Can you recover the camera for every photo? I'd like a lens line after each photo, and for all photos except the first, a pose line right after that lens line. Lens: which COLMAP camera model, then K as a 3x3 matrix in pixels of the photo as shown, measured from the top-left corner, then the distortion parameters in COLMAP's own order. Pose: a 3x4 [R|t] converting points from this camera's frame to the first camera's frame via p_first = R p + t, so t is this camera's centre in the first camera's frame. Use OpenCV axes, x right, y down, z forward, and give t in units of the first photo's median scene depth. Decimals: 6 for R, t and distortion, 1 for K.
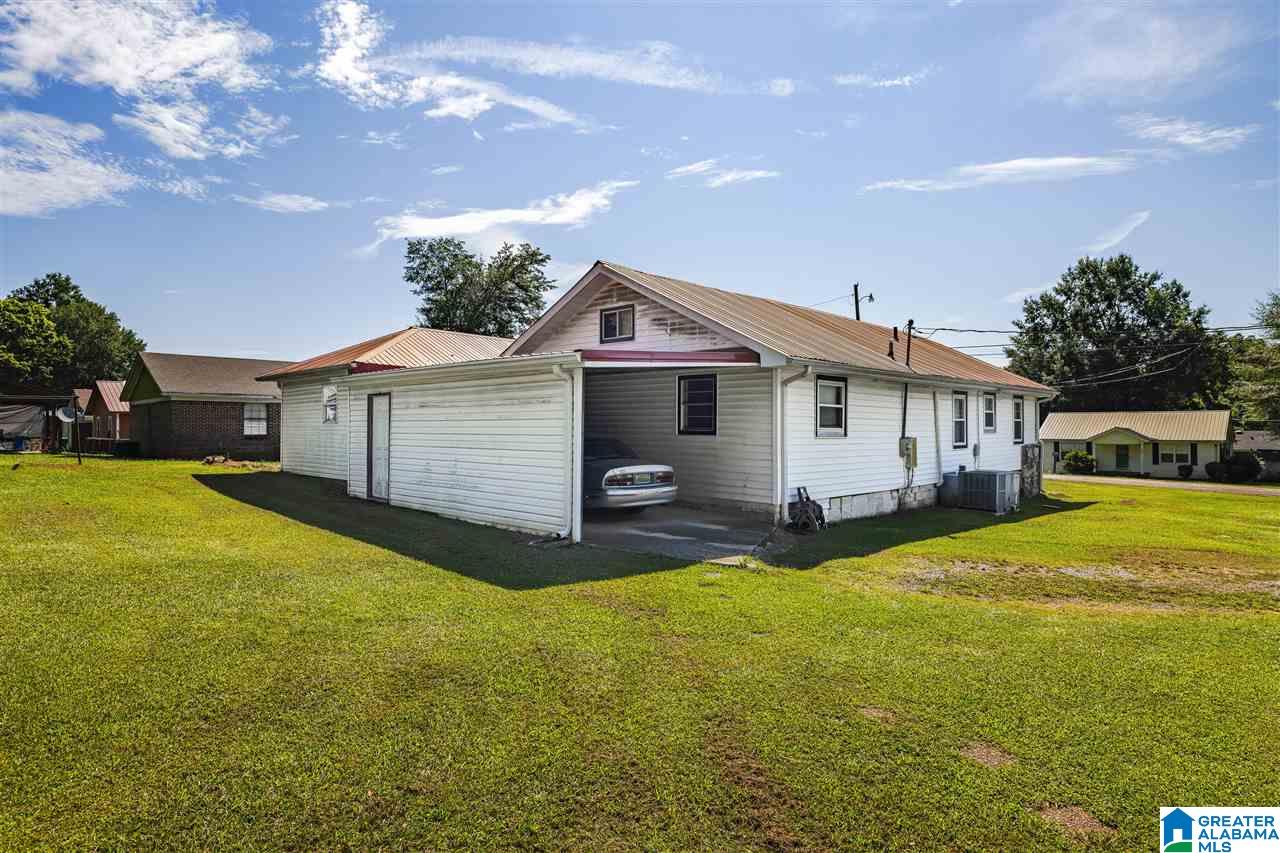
lens RADIAL K [[698.4, 0, 636.1], [0, 698.4, 411.4], [0, 0, 1]] dist [-0.000031, 0.000096]
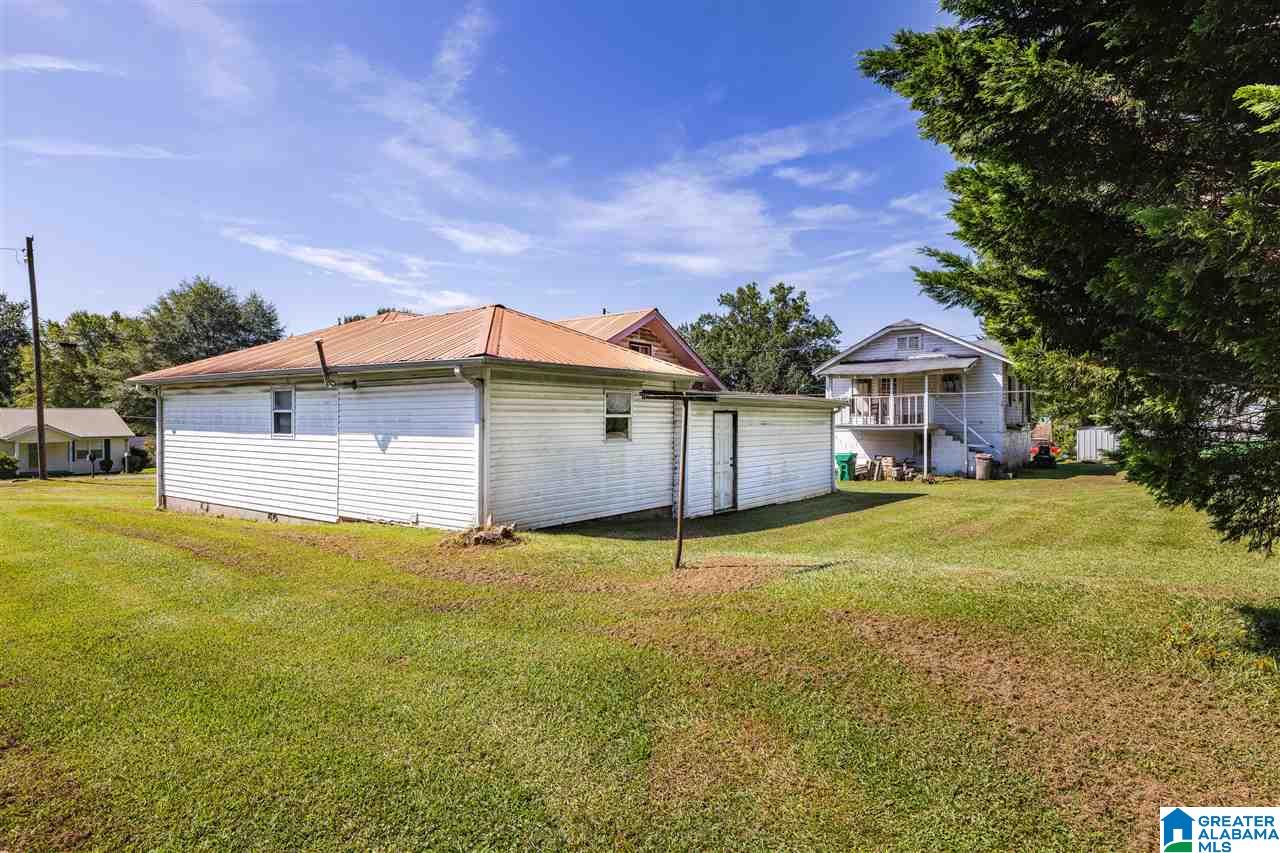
lens RADIAL K [[717.0, 0, 630.6], [0, 717.0, 426.2], [0, 0, 1]] dist [-0.001218, -0.001185]
pose [[-0.144001, -0.011419, 0.989512, -1.296213], [-0.023382, 0.999694, 0.008133, -0.007393], [-0.989301, -0.021966, -0.144224, 1.179181]]
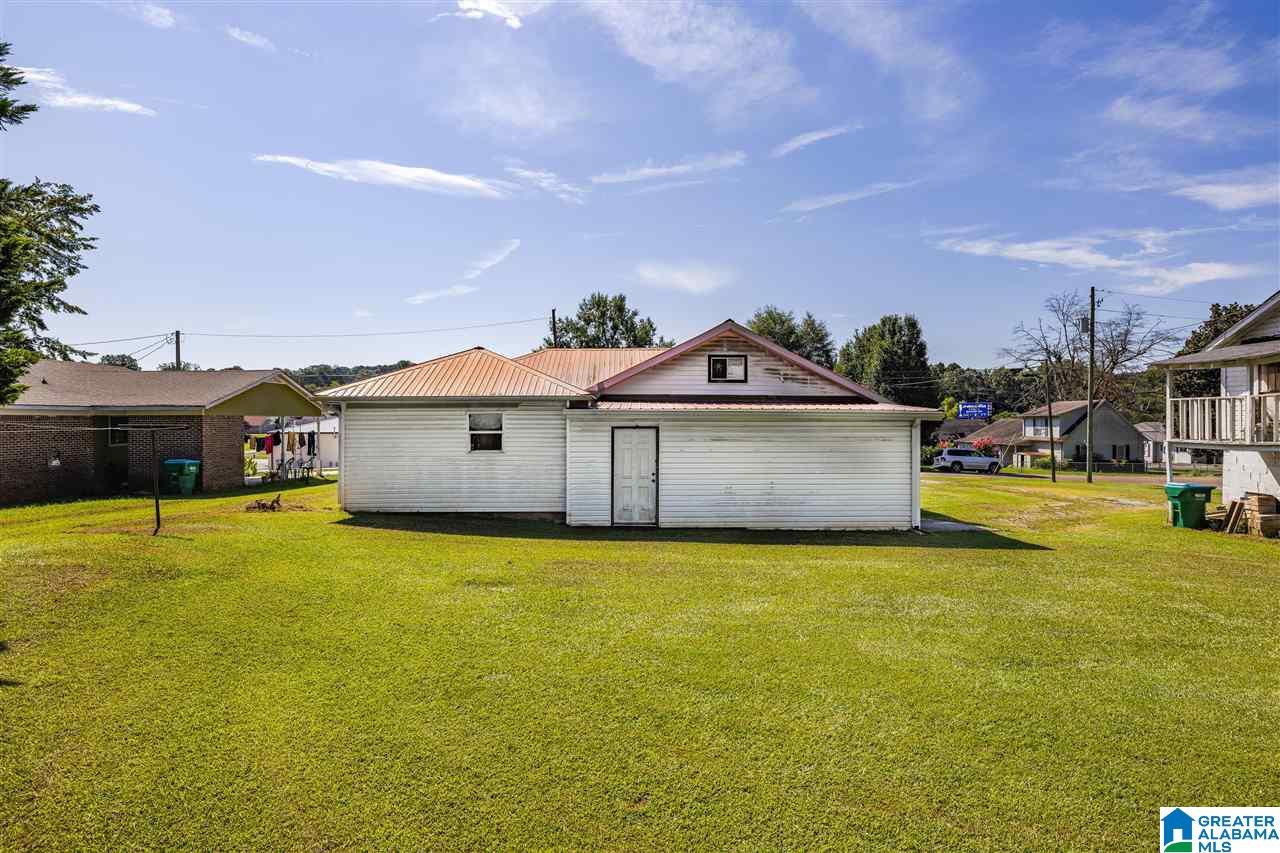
lens RADIAL K [[717.0, 0, 630.6], [0, 717.0, 426.2], [0, 0, 1]] dist [-0.001218, -0.001185]
pose [[0.706004, -0.006717, 0.708176, -1.050218], [-0.013365, 0.999651, 0.022806, -0.046905], [-0.708081, -0.025566, 0.705668, 0.201349]]
